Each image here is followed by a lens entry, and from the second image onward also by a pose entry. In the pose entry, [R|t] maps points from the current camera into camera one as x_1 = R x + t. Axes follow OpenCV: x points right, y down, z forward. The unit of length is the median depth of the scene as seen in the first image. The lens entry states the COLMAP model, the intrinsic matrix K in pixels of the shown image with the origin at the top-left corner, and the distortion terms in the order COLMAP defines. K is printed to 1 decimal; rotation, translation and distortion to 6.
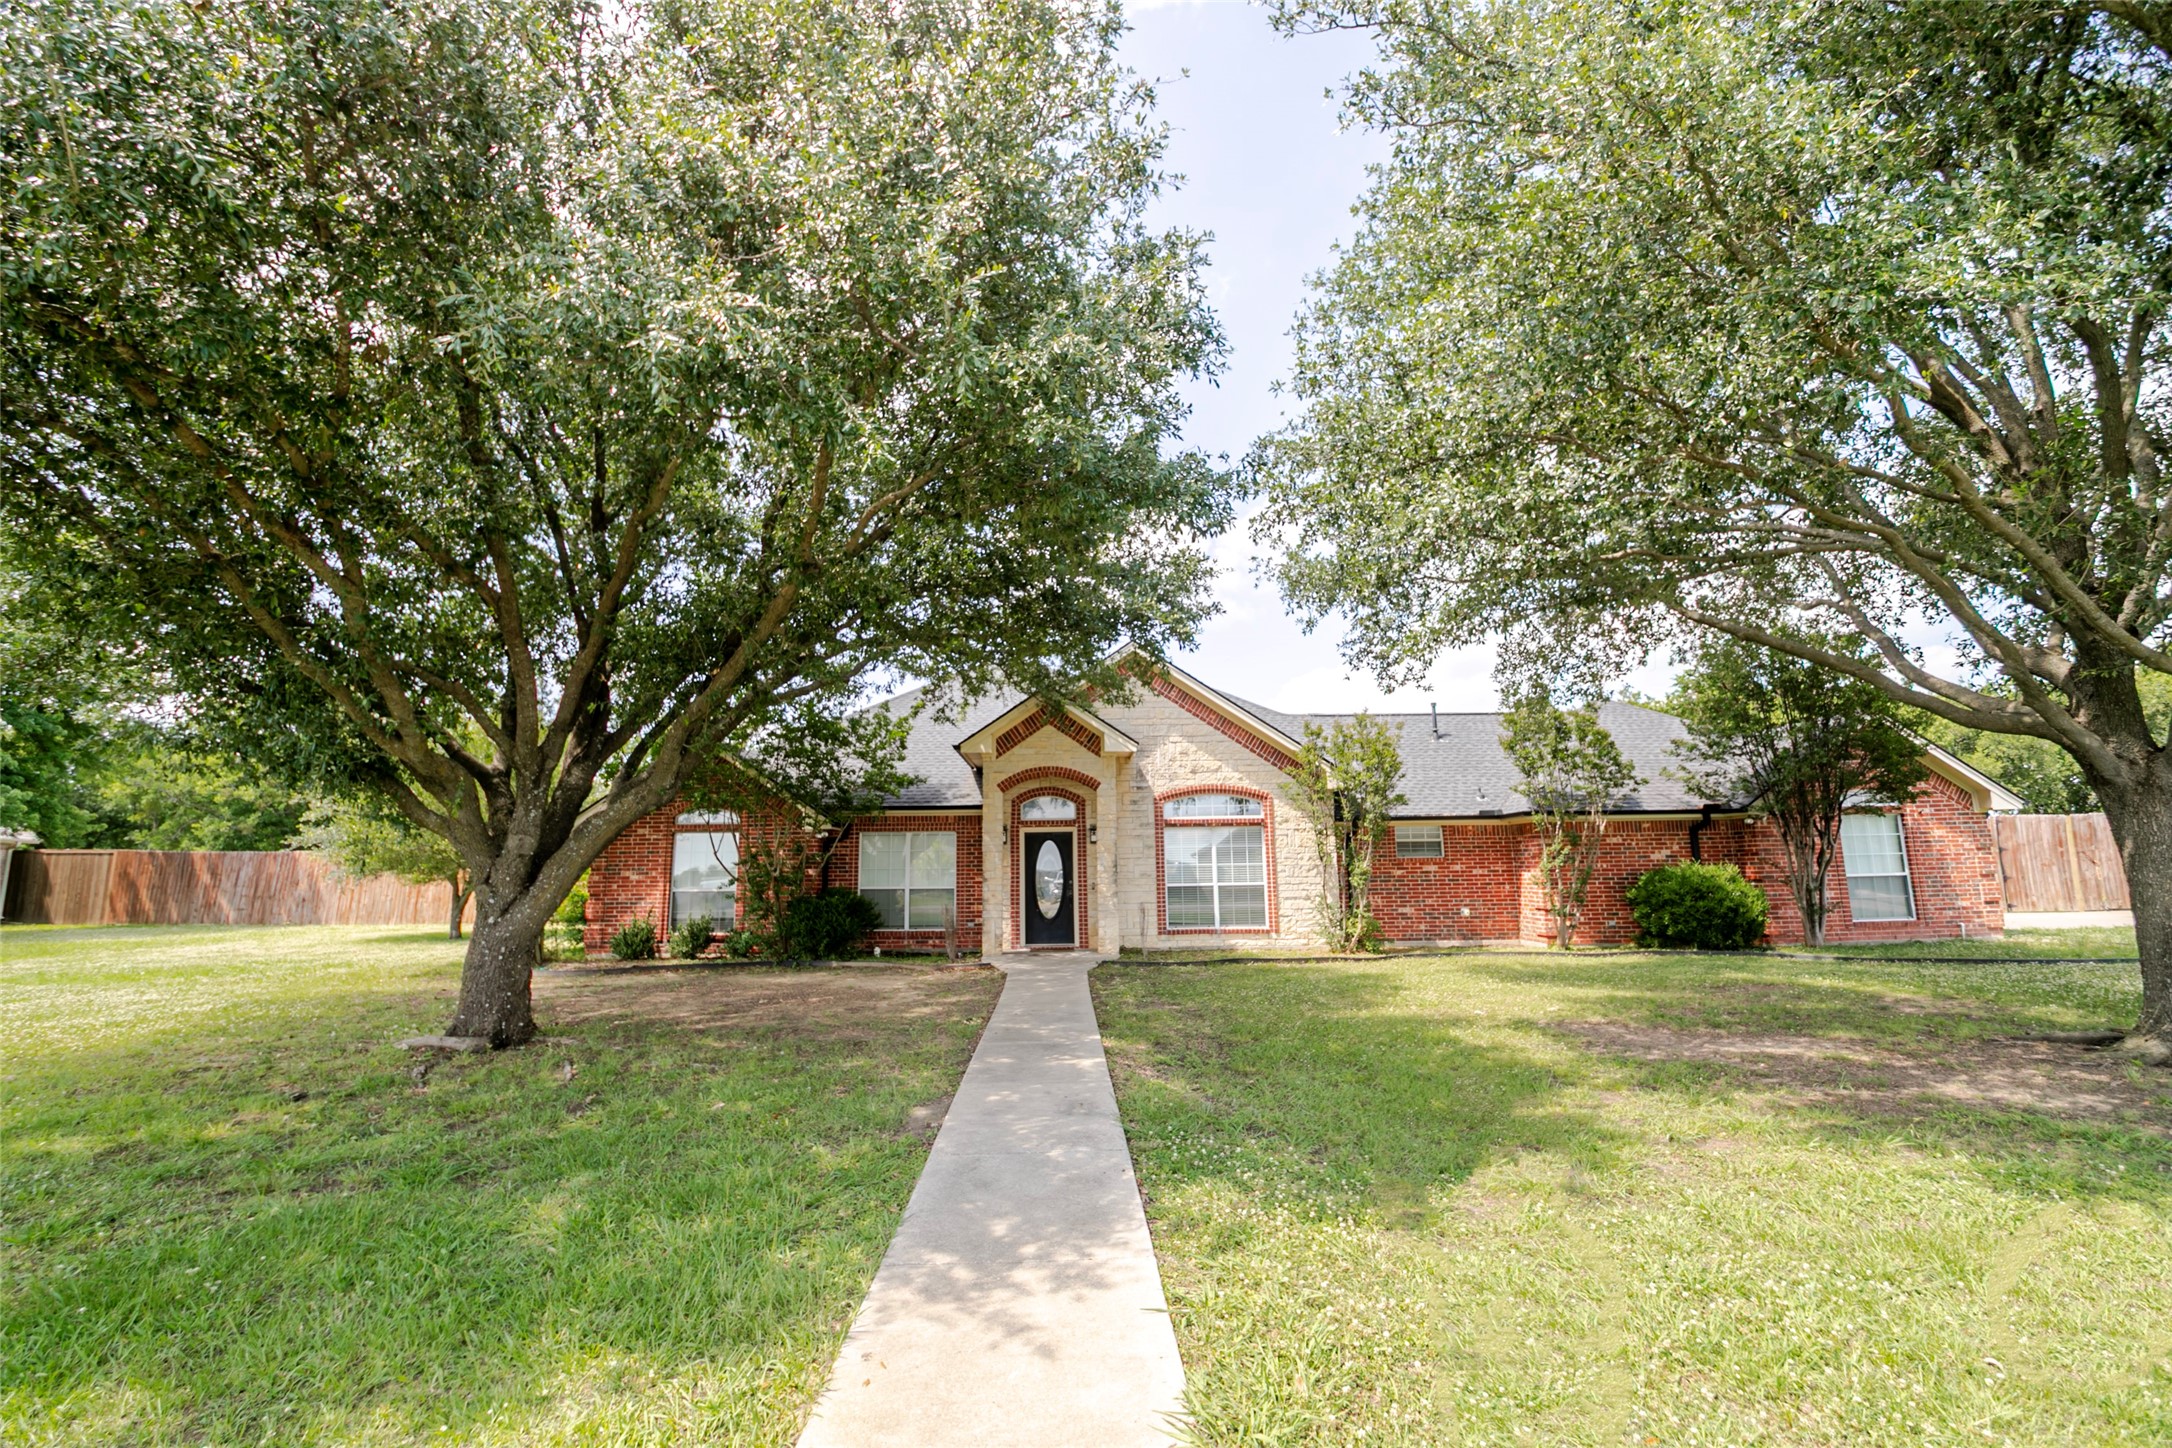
lens RADIAL K [[939.4, 0, 1077.2], [0, 939.4, 720.3], [0, 0, 1]] dist [-0.023677, -0.000636]
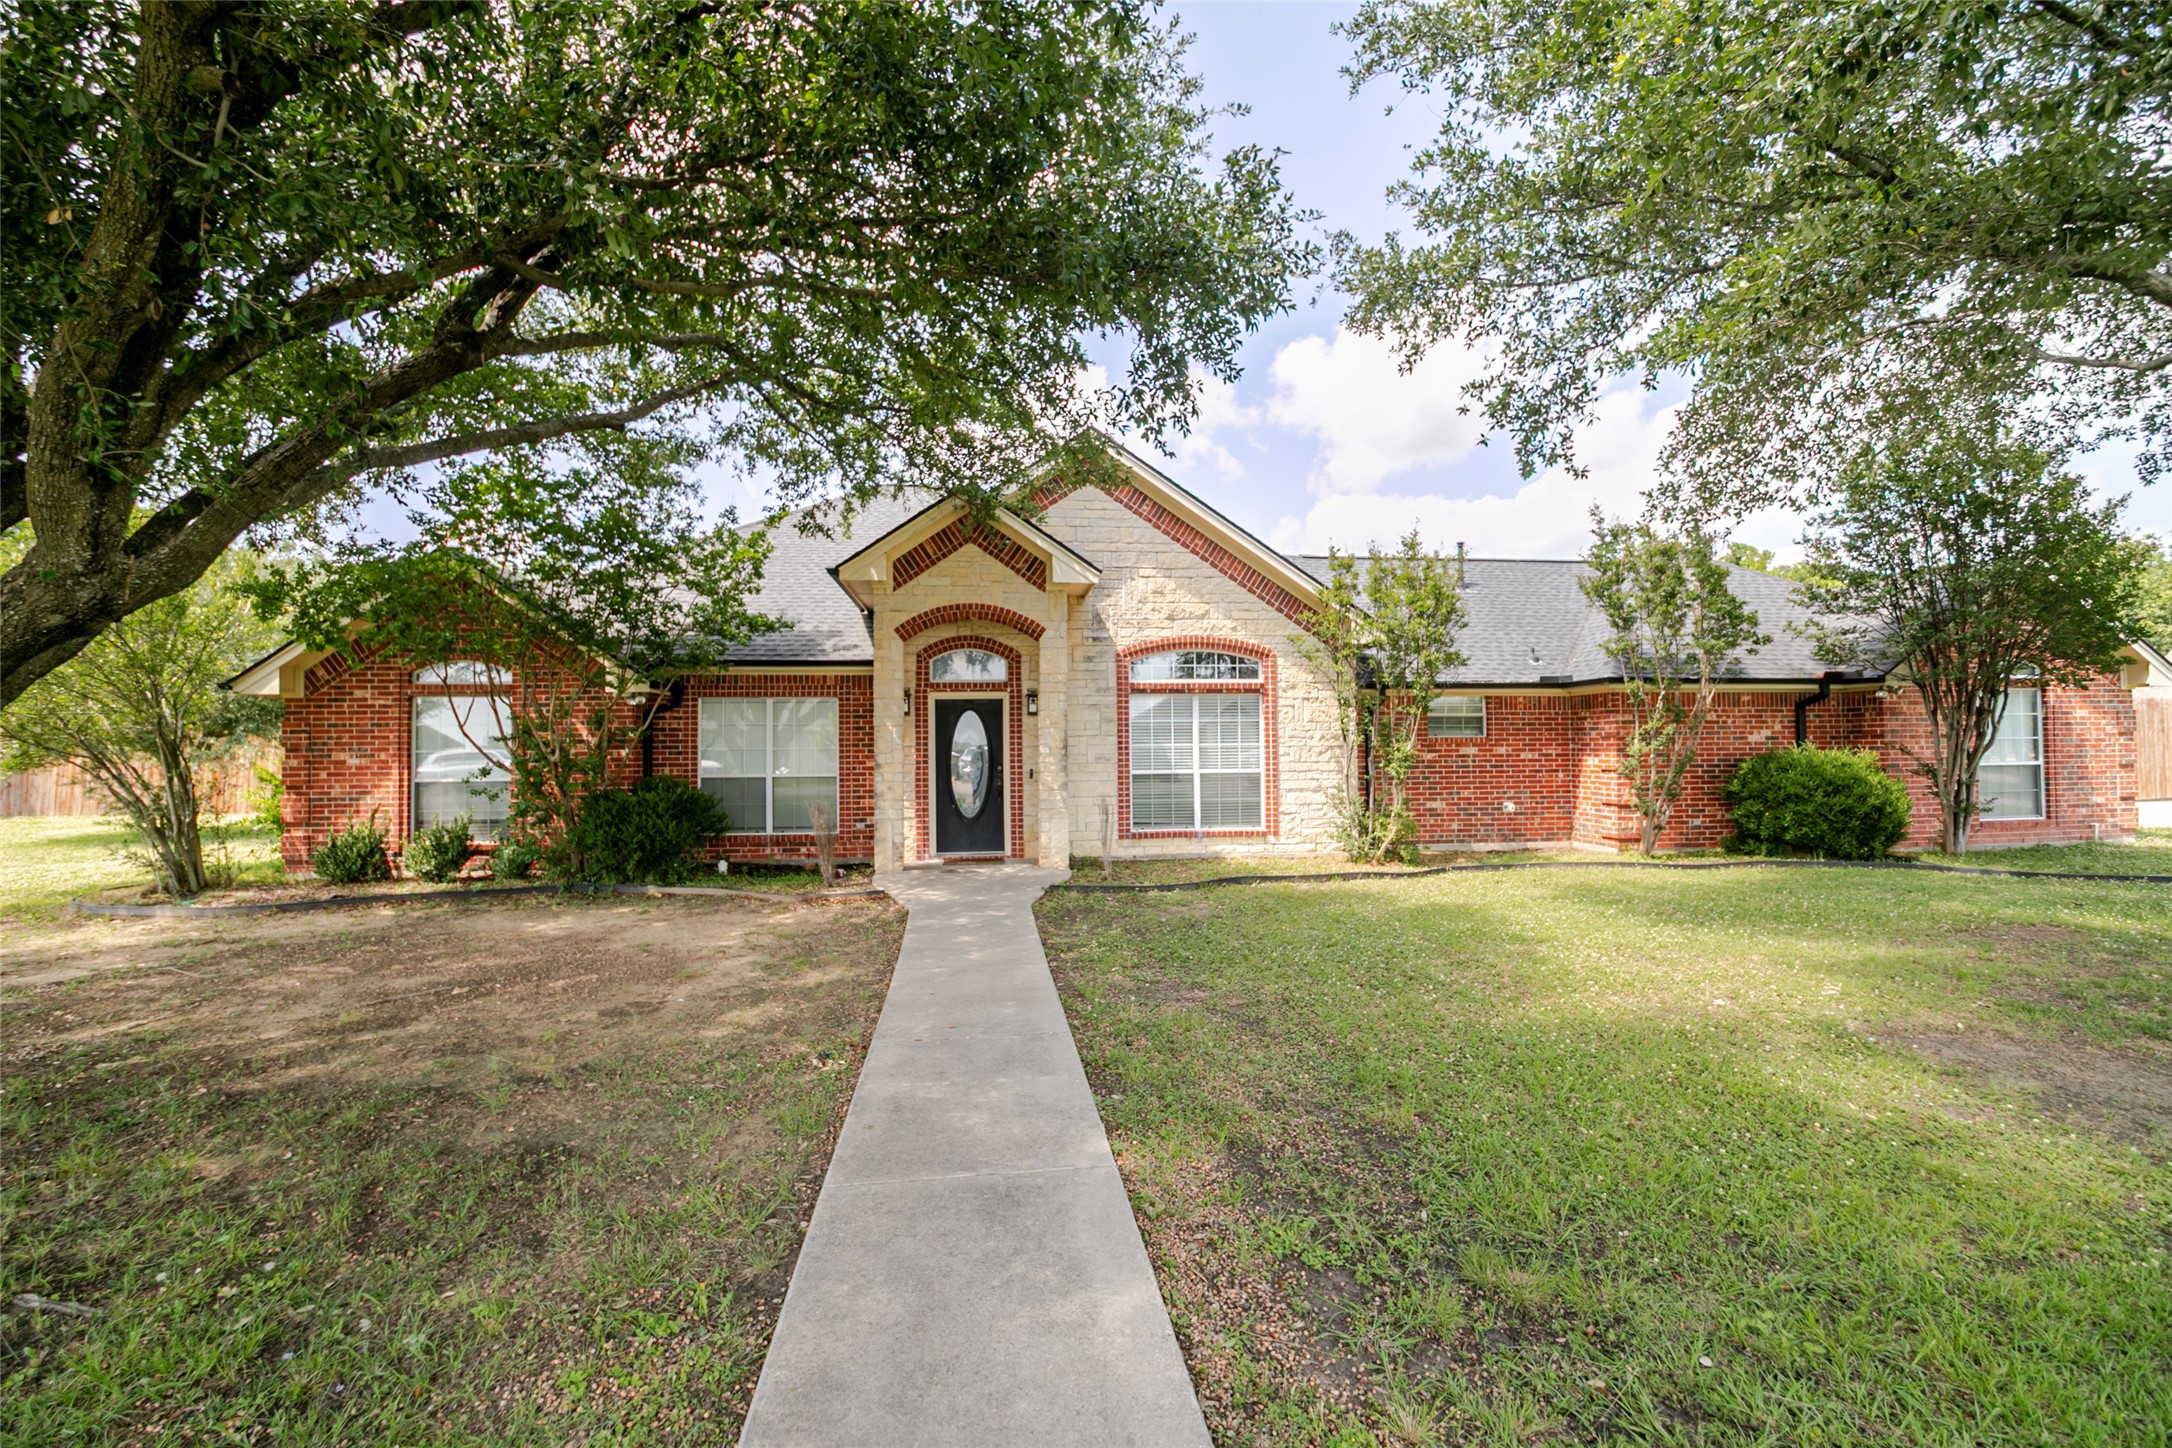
lens RADIAL K [[939.4, 0, 1083.6], [0, 939.4, 720.0], [0, 0, 1]] dist [-0.023677, -0.000636]
pose [[0.994962, 0.006322, 0.100052, -0.015898], [-0.019547, 0.991088, 0.131767, 0.040433], [-0.098327, -0.133059, 0.986219, 0.295238]]
